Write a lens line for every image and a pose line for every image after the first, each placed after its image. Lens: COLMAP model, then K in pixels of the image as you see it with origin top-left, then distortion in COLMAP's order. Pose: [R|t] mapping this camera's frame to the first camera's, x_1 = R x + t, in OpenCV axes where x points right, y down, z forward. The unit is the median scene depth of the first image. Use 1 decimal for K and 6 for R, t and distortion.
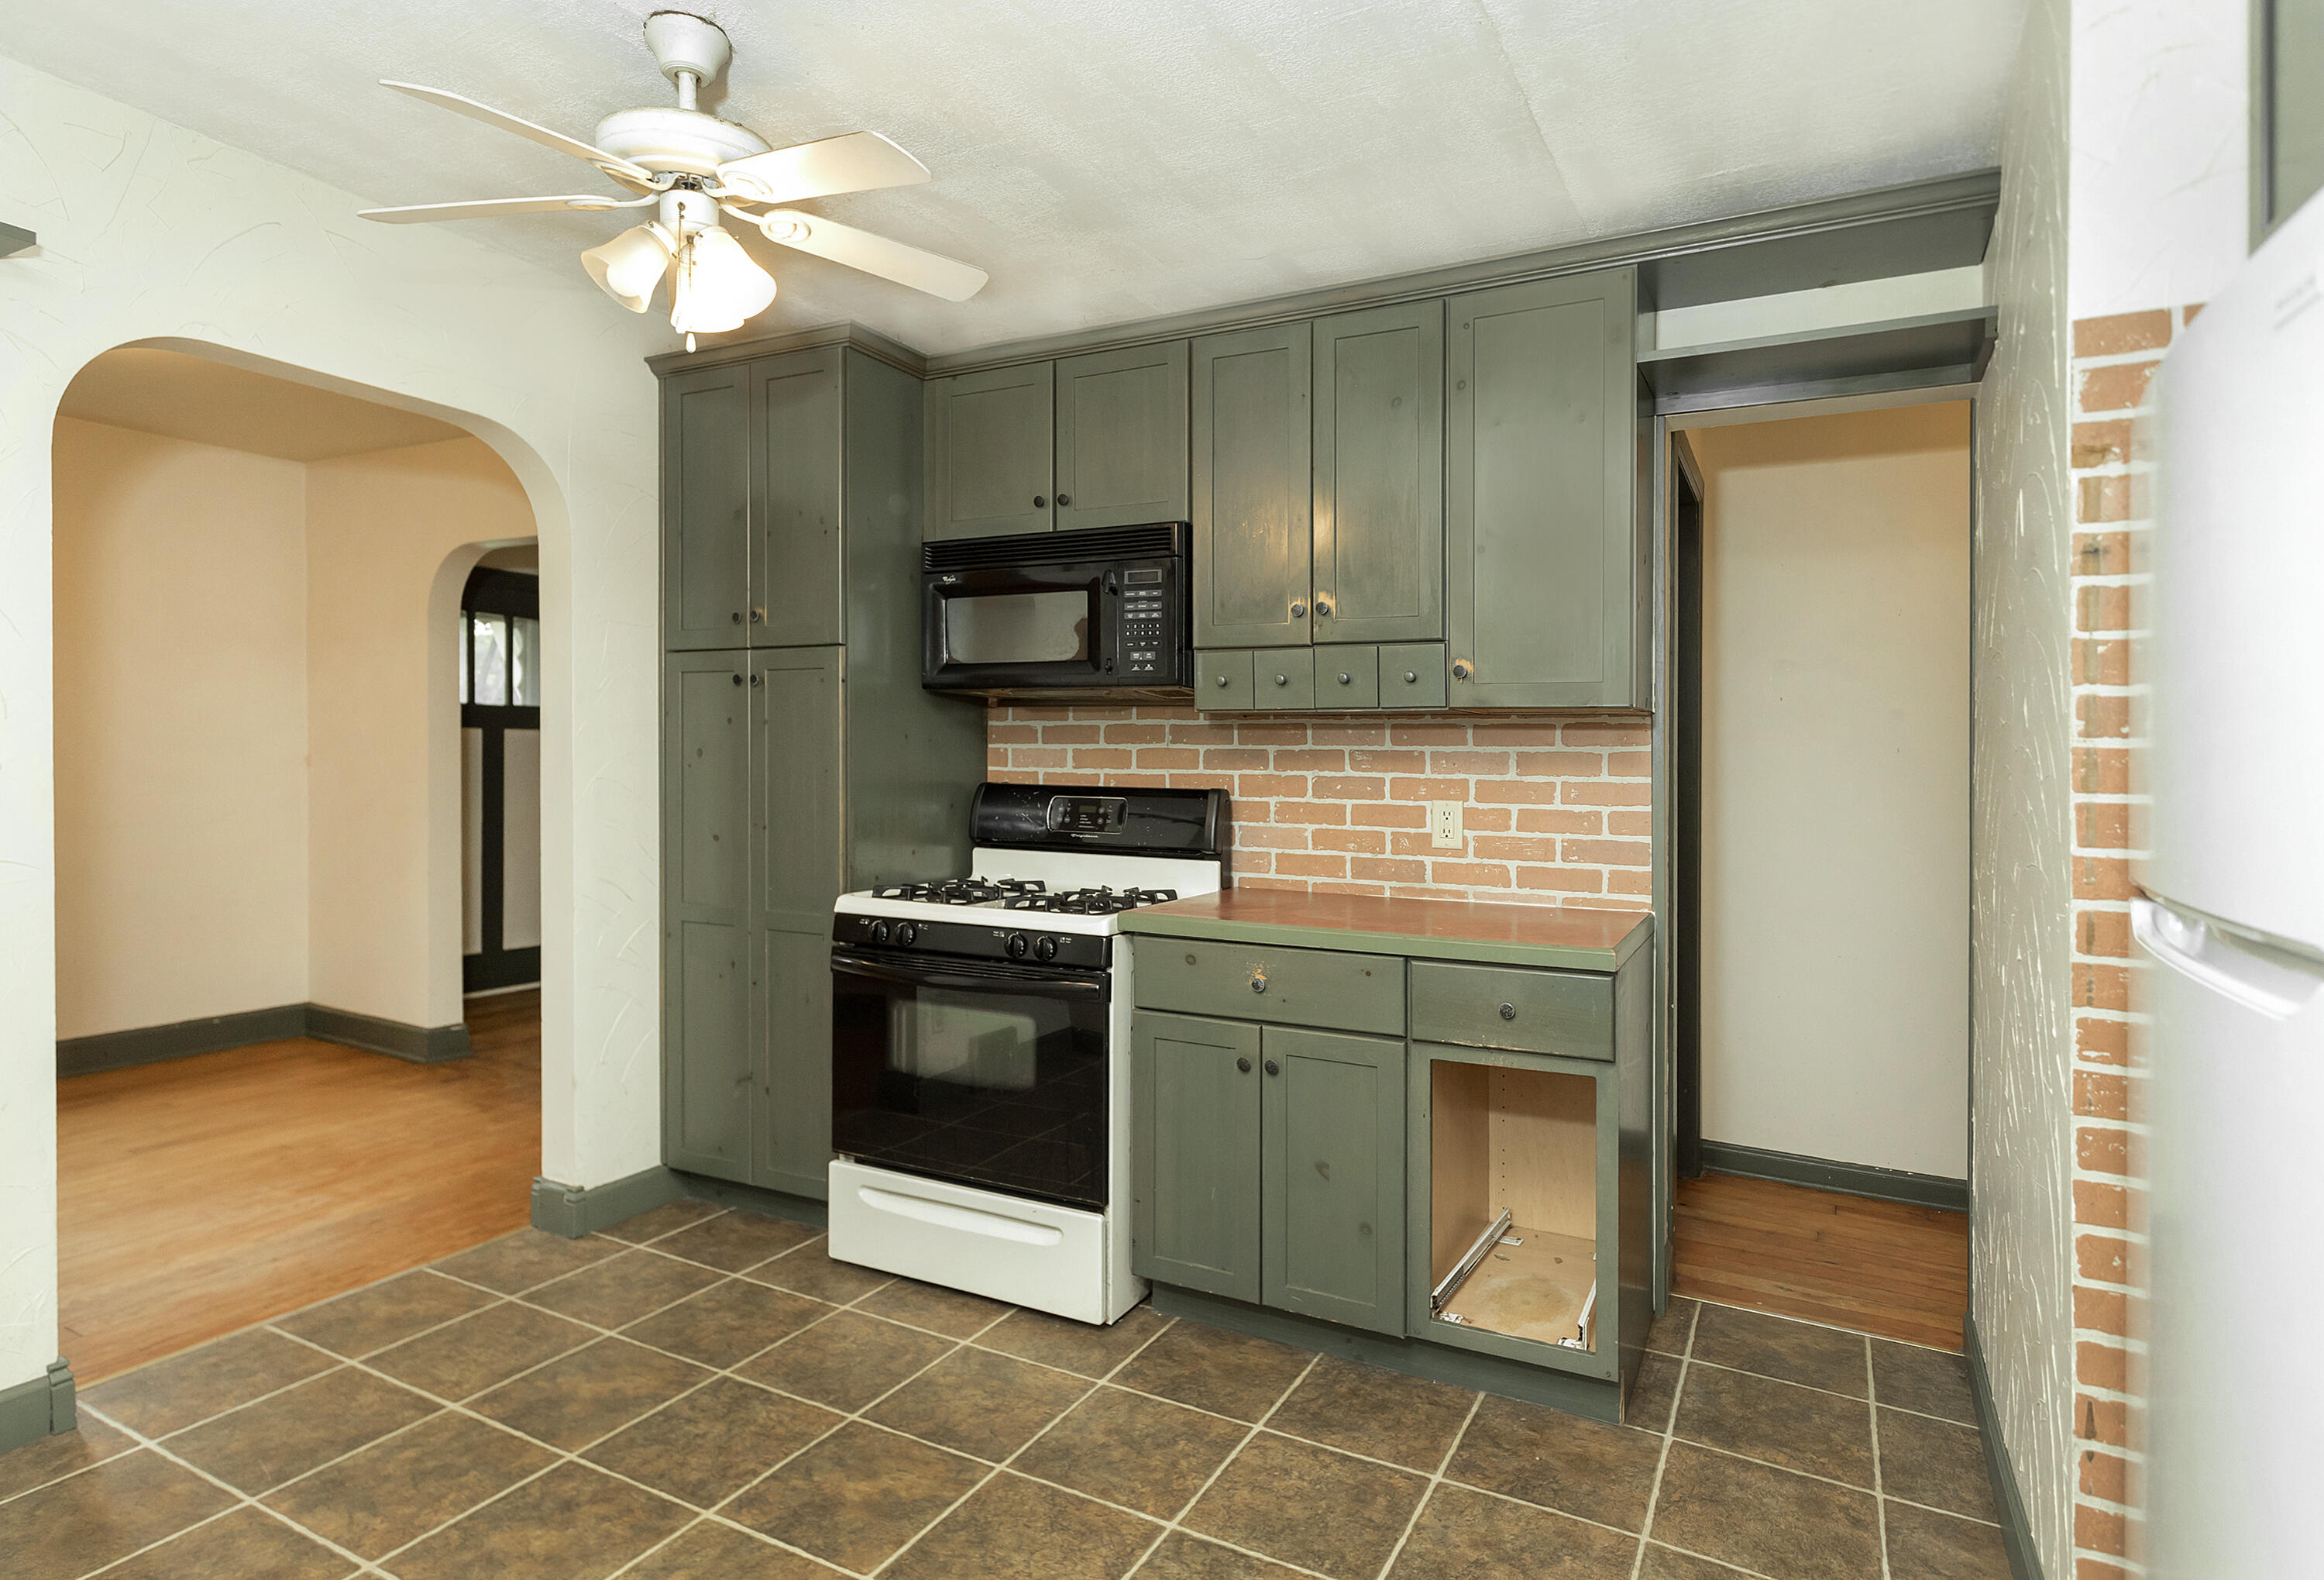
lens RADIAL K [[1231.5, 0, 1176.5], [0, 1231.5, 763.8], [0, 0, 1]] dist [-0.000029, 0.000256]
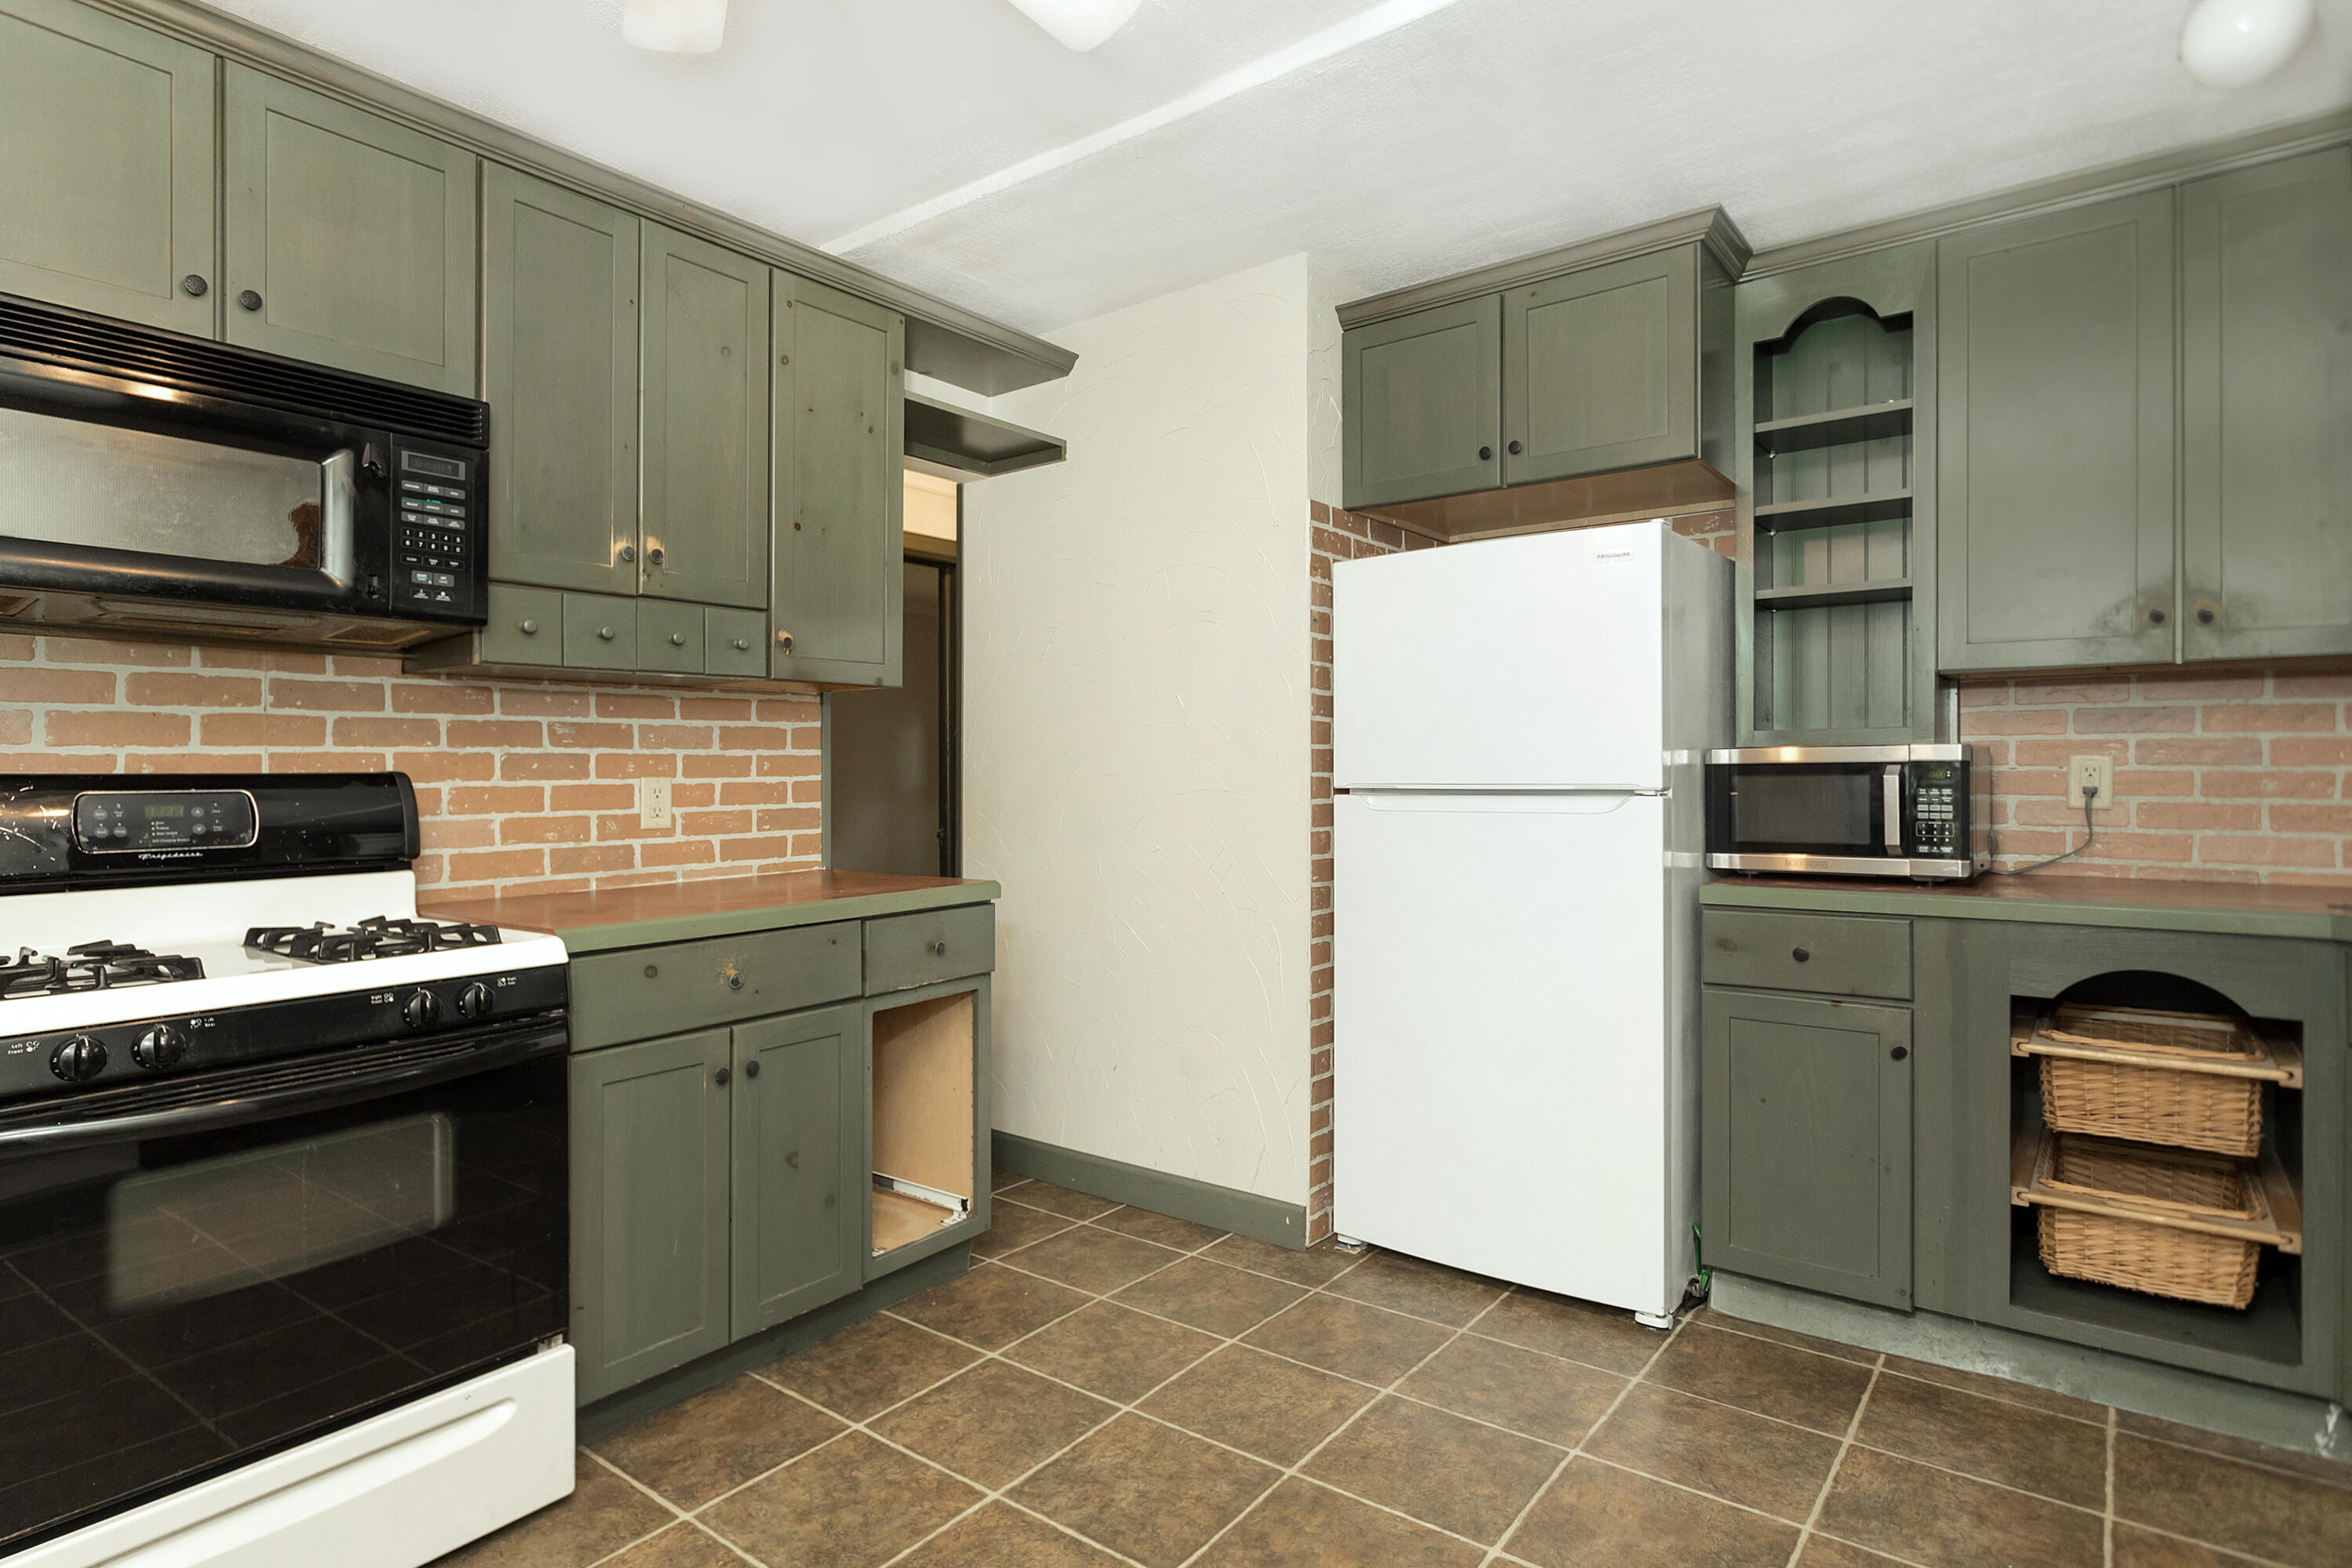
lens RADIAL K [[1256.5, 0, 1087.8], [0, 1256.5, 789.3], [0, 0, 1]] dist [0.015087, 0.001889]
pose [[0.205955, -0.028970, 0.978132, -0.655622], [0.017361, 0.999513, 0.025947, 0.019929], [-0.978407, 0.011637, 0.206358, 0.486385]]
